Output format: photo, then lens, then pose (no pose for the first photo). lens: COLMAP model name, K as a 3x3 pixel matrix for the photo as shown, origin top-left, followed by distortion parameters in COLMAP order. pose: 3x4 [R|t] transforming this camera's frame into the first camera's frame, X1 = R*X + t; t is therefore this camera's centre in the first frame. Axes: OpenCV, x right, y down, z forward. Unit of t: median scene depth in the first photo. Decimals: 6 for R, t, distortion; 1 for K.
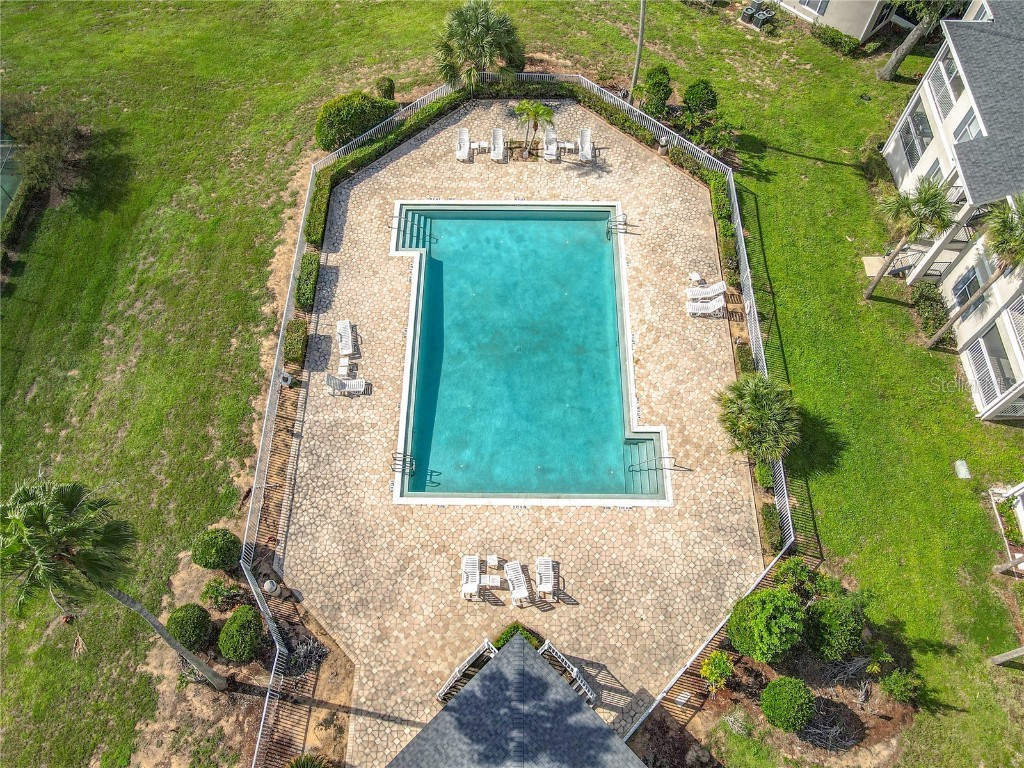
lens RADIAL K [[760.3, 0, 512.0], [0, 760.3, 384.0], [0, 0, 1]] dist [0.001885, 0.003542]
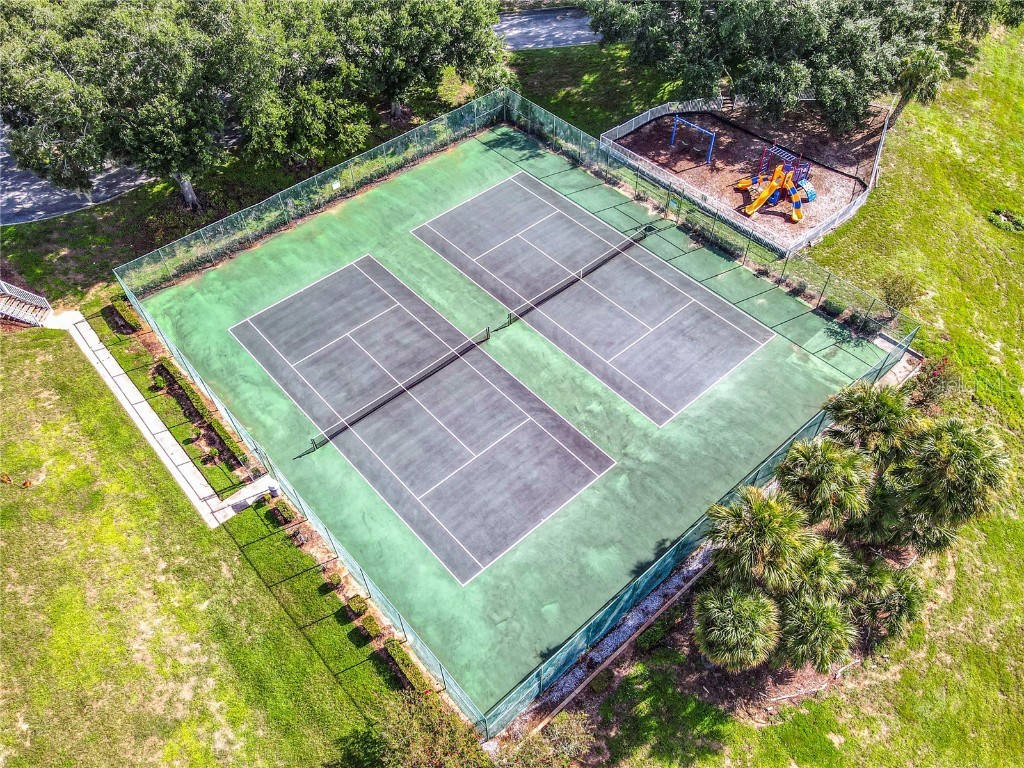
lens RADIAL K [[760.3, 0, 512.0], [0, 760.3, 384.0], [0, 0, 1]] dist [0.001885, 0.003542]
pose [[-0.745419, 0.514574, -0.423750, -0.565506], [-0.580430, -0.188439, 0.792207, -0.935093], [0.327798, 0.836483, 0.439140, 0.412858]]
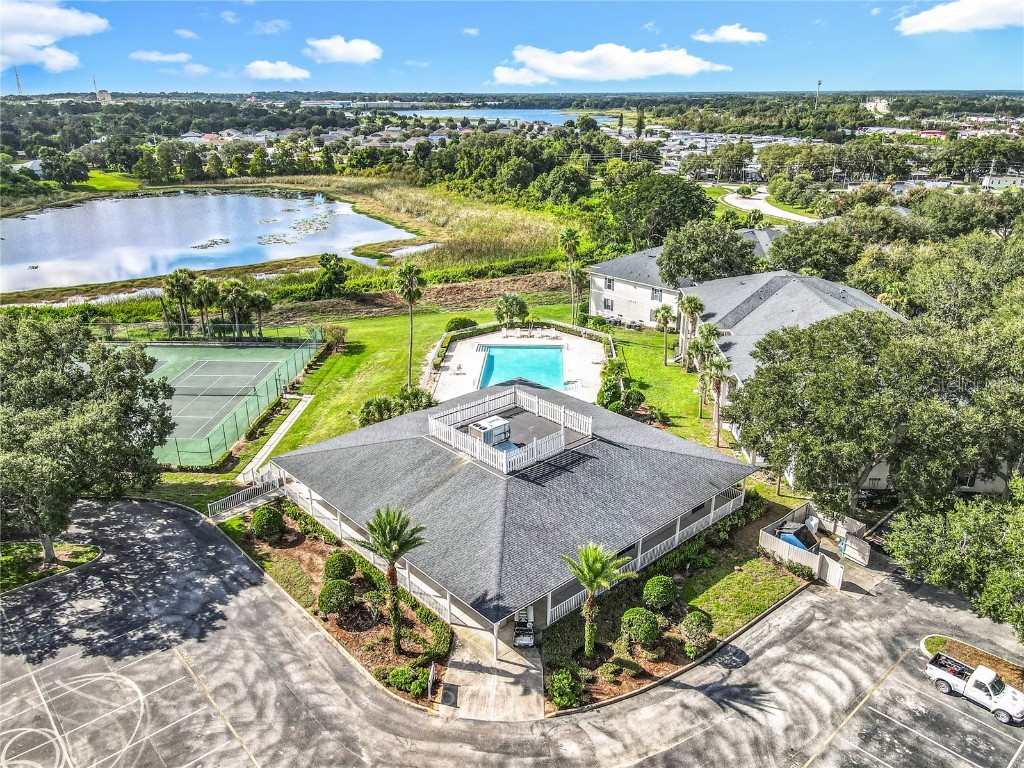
lens RADIAL K [[760.3, 0, 512.0], [0, 760.3, 384.0], [0, 0, 1]] dist [0.001885, 0.003542]
pose [[0.999209, 0.013227, -0.037514, 0.061549], [-0.034593, 0.754501, -0.655387, 1.490250], [0.019636, 0.656166, 0.754361, -0.799295]]
